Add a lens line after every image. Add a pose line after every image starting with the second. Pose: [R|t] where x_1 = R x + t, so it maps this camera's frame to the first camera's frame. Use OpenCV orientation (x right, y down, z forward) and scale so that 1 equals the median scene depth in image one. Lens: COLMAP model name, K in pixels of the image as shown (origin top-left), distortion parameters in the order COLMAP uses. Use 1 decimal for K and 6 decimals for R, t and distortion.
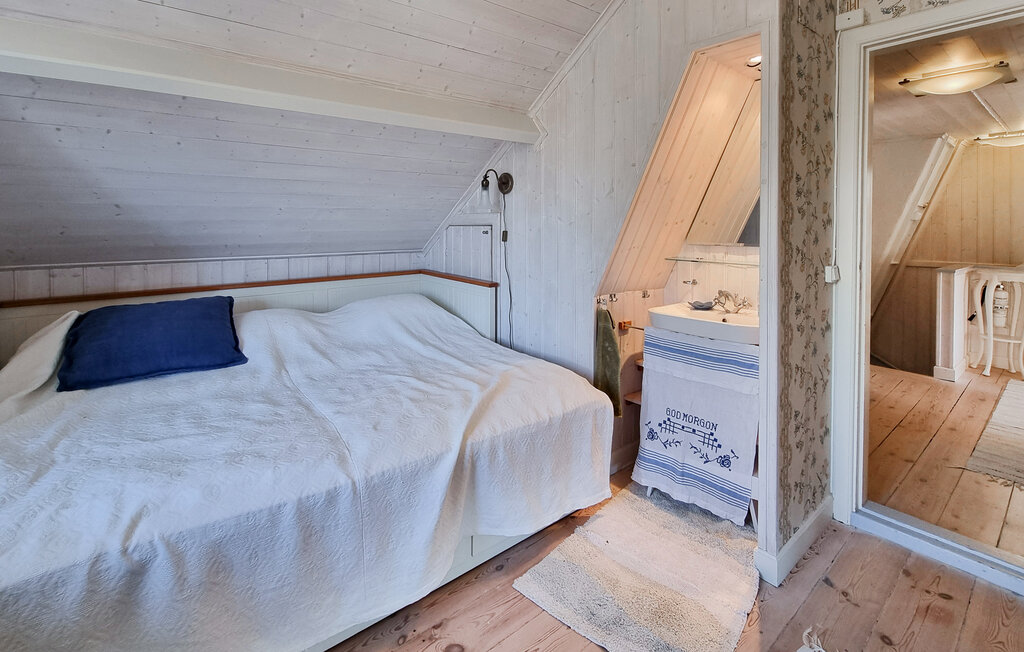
lens RADIAL K [[489.6, 0, 532.7], [0, 489.6, 249.4], [0, 0, 1]] dist [-0.003903, -0.000364]
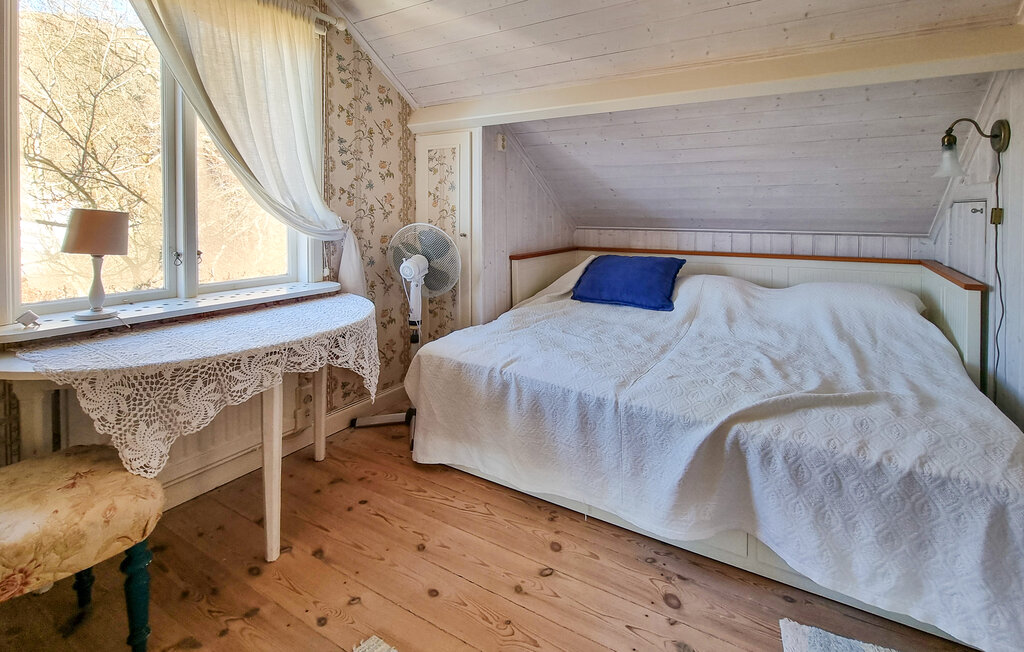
lens RADIAL K [[489.6, 0, 532.7], [0, 489.6, 249.4], [0, 0, 1]] dist [-0.003903, -0.000364]
pose [[0.313792, 0.078180, -0.946268, 0.548843], [-0.050659, 0.996563, 0.065537, 0.009317], [0.948139, 0.027372, 0.316674, 0.288335]]
